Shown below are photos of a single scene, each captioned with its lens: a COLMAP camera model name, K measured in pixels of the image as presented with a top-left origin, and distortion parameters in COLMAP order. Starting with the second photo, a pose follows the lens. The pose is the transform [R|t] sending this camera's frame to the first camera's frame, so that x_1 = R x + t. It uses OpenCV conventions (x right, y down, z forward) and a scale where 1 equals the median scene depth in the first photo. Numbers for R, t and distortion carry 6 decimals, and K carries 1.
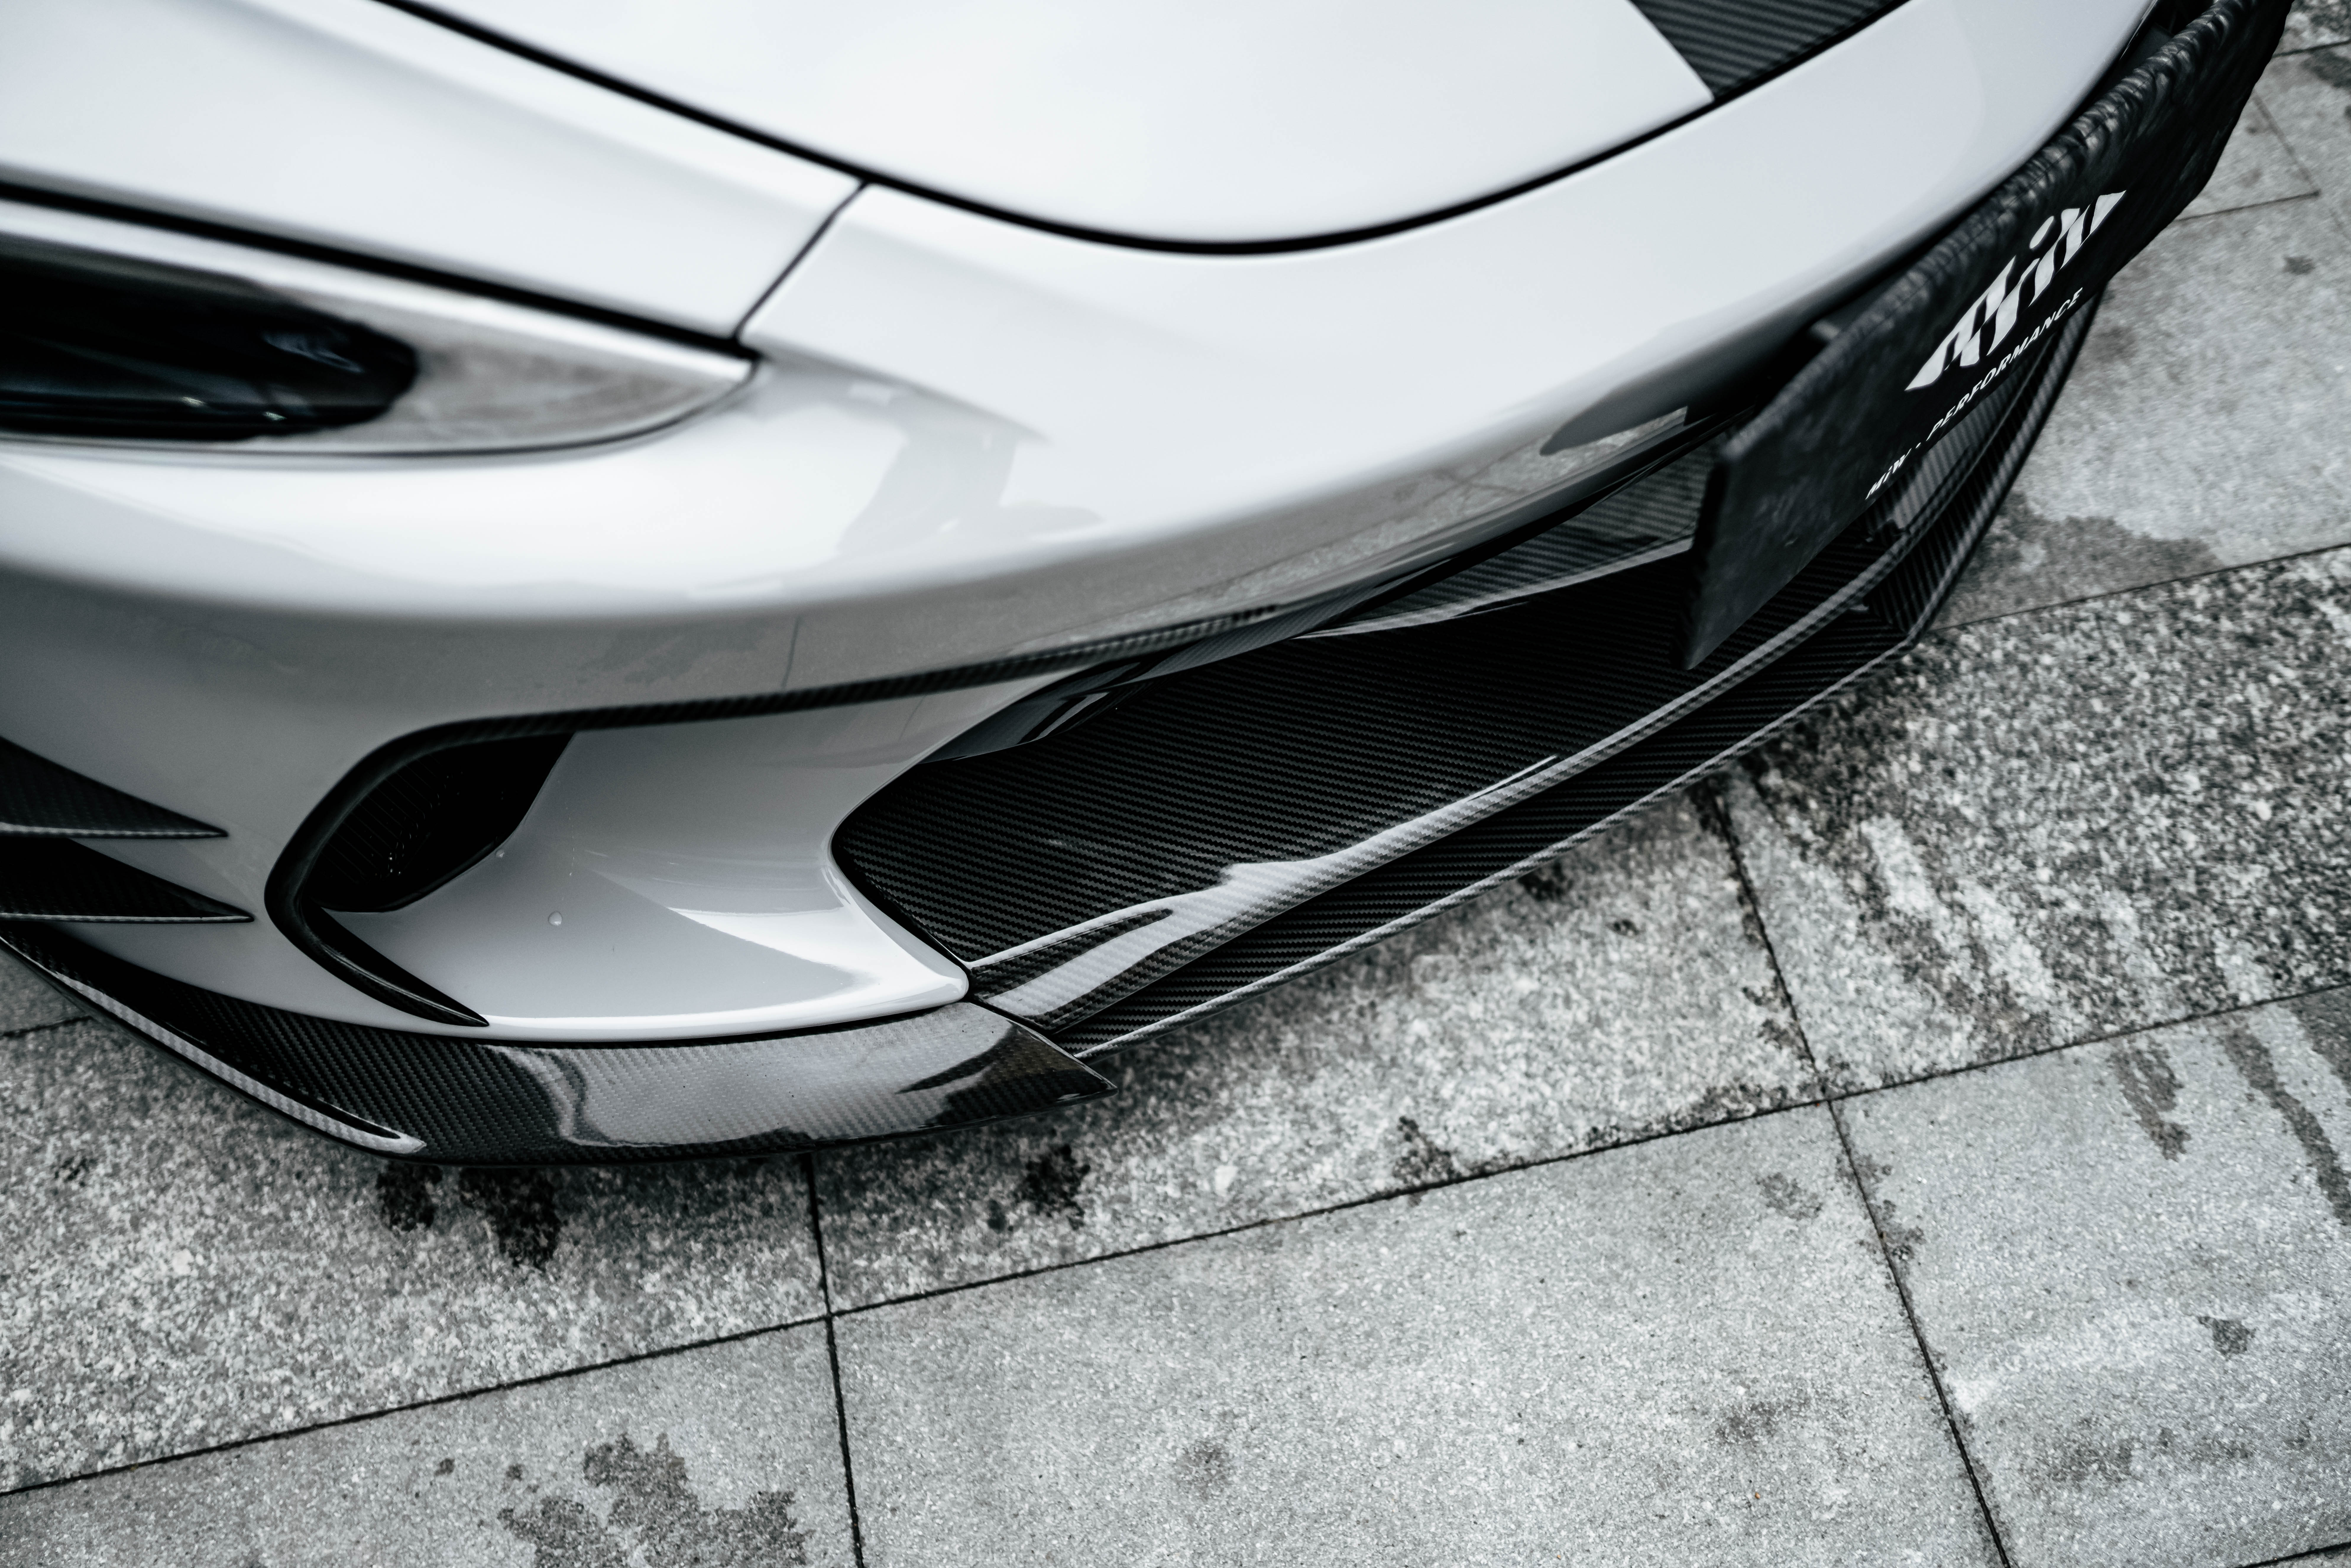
lens RADIAL K [[2259.0, 0, 1165.9], [0, 2259.0, 787.7], [0, 0, 1]] dist [-0.073845, 0.118418]
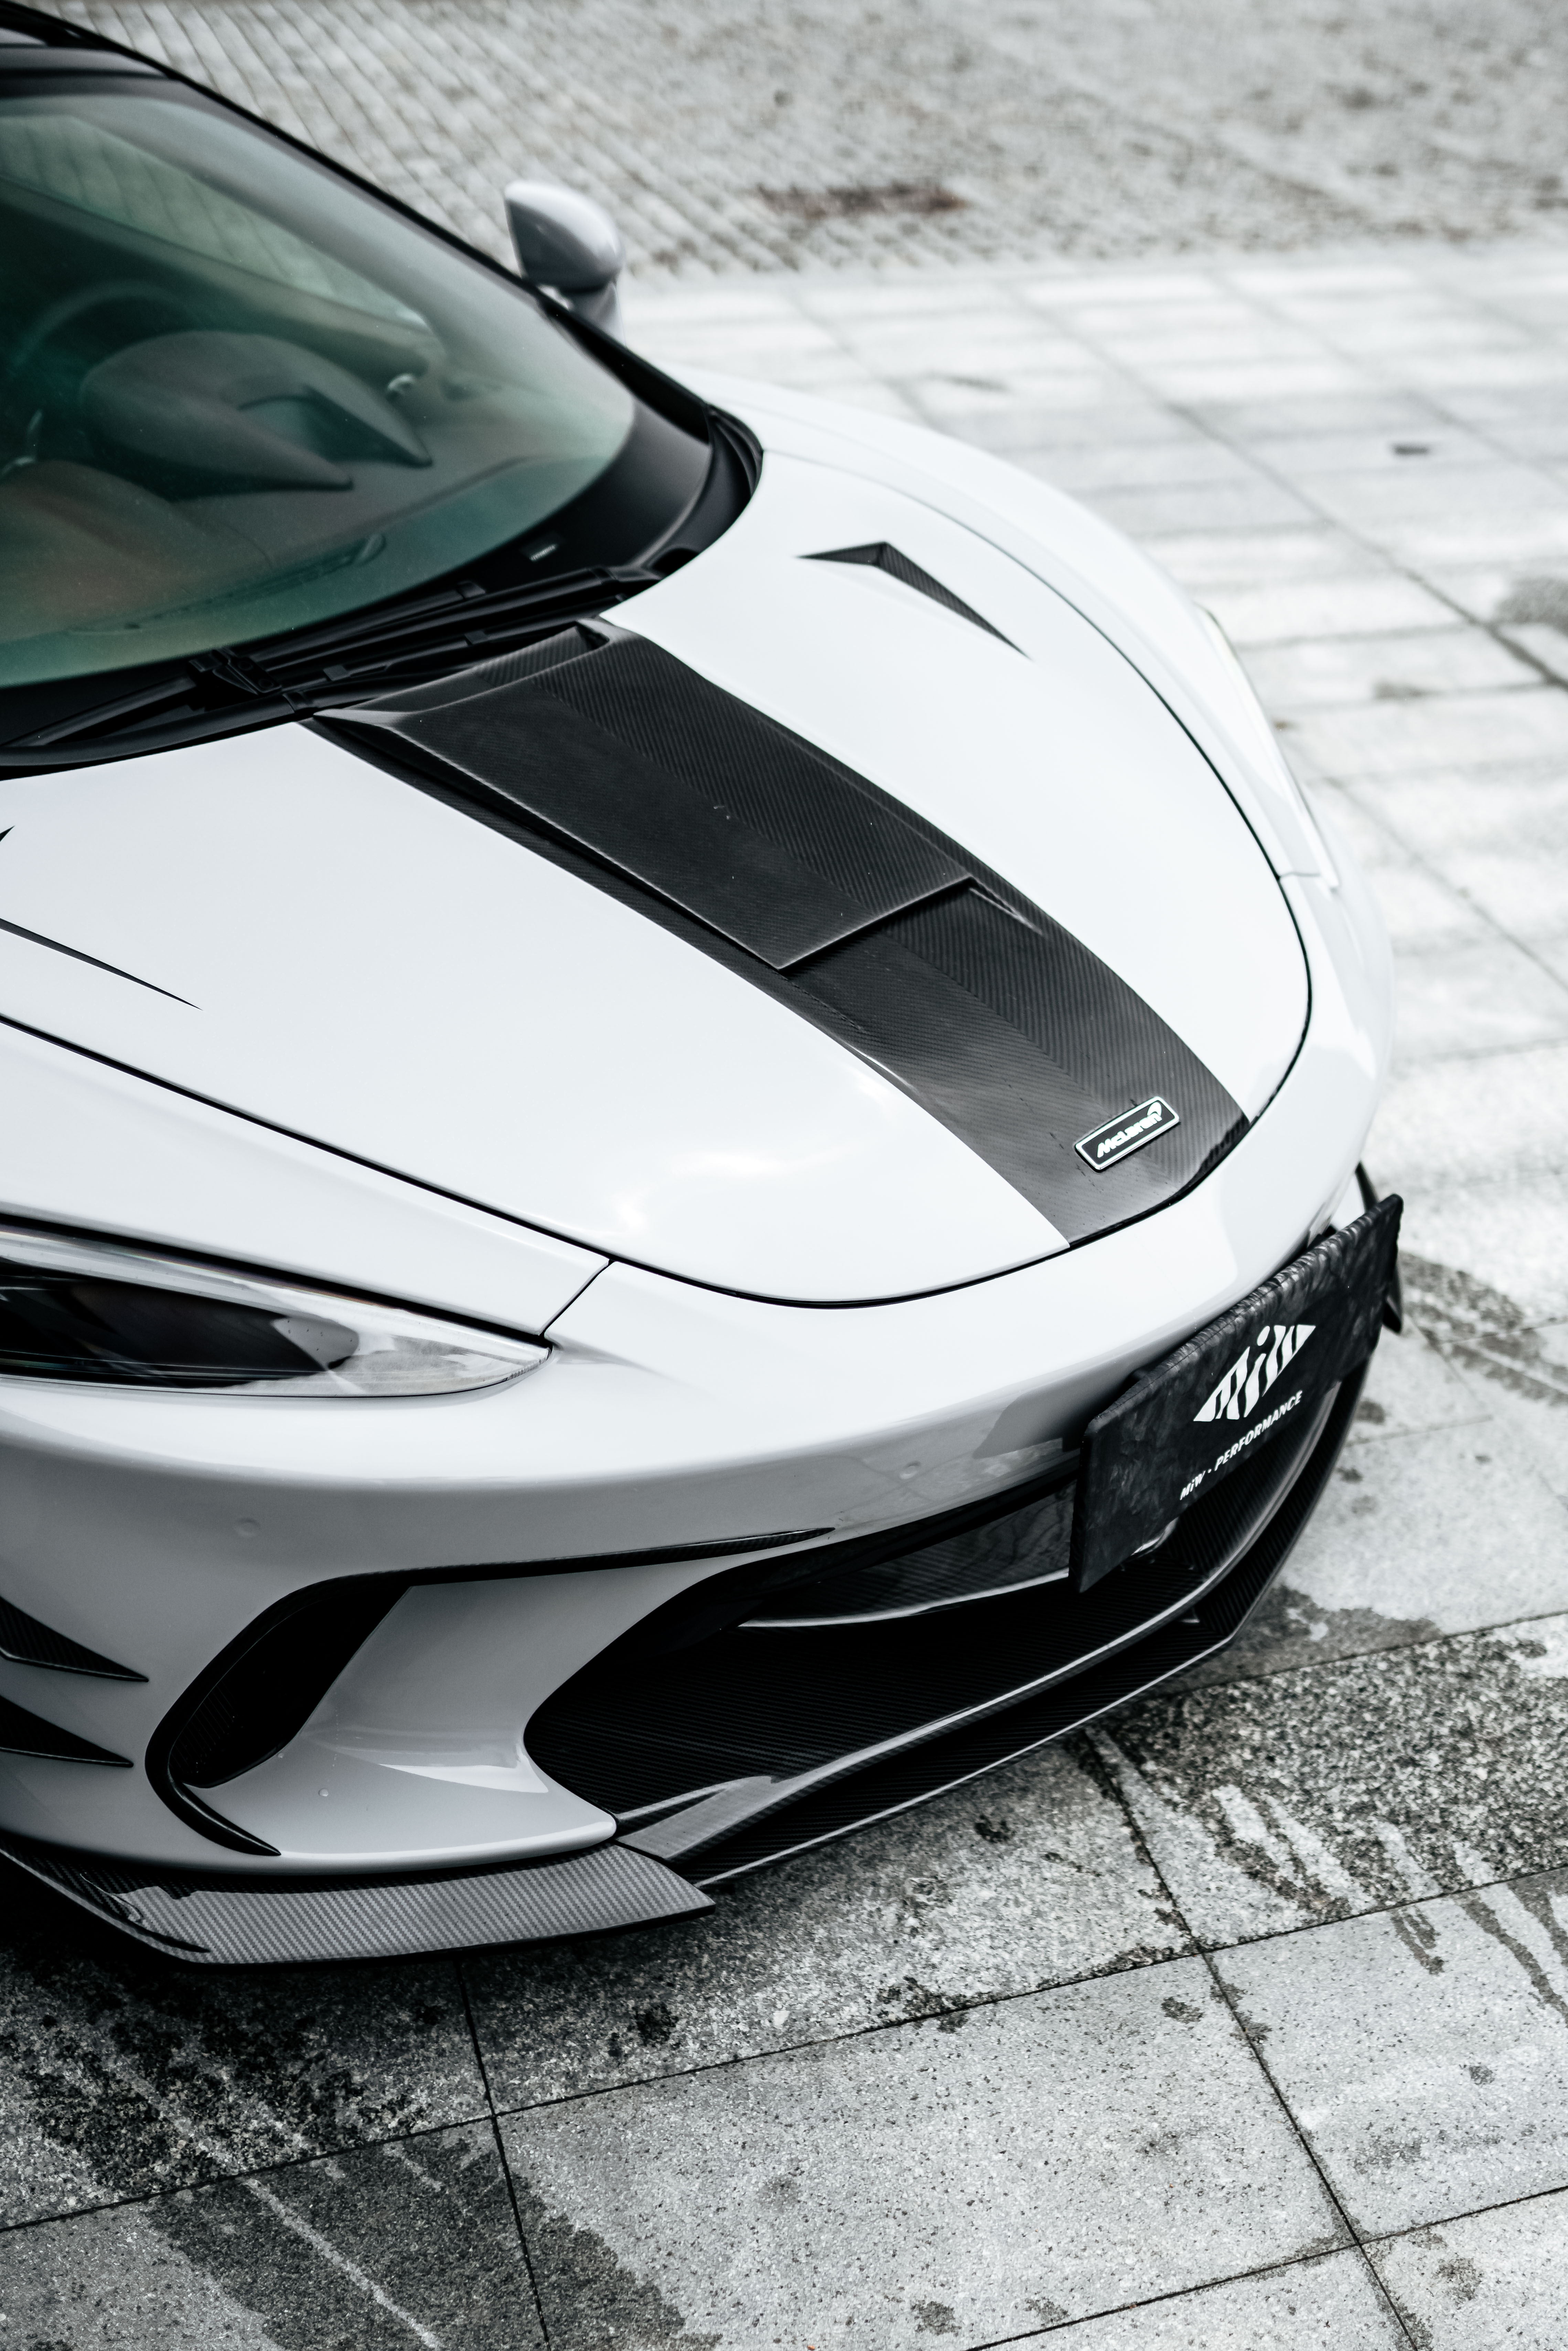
lens RADIAL K [[2611.9, 0, 920.2], [0, 2611.9, 1364.2], [0, 0, 1]] dist [-0.086046, 0.211764]
pose [[0.987441, 0.016865, 0.157088, -0.142614], [0.046260, 0.919848, -0.389537, 0.419100], [-0.151066, 0.391912, 0.907515, -0.598585]]
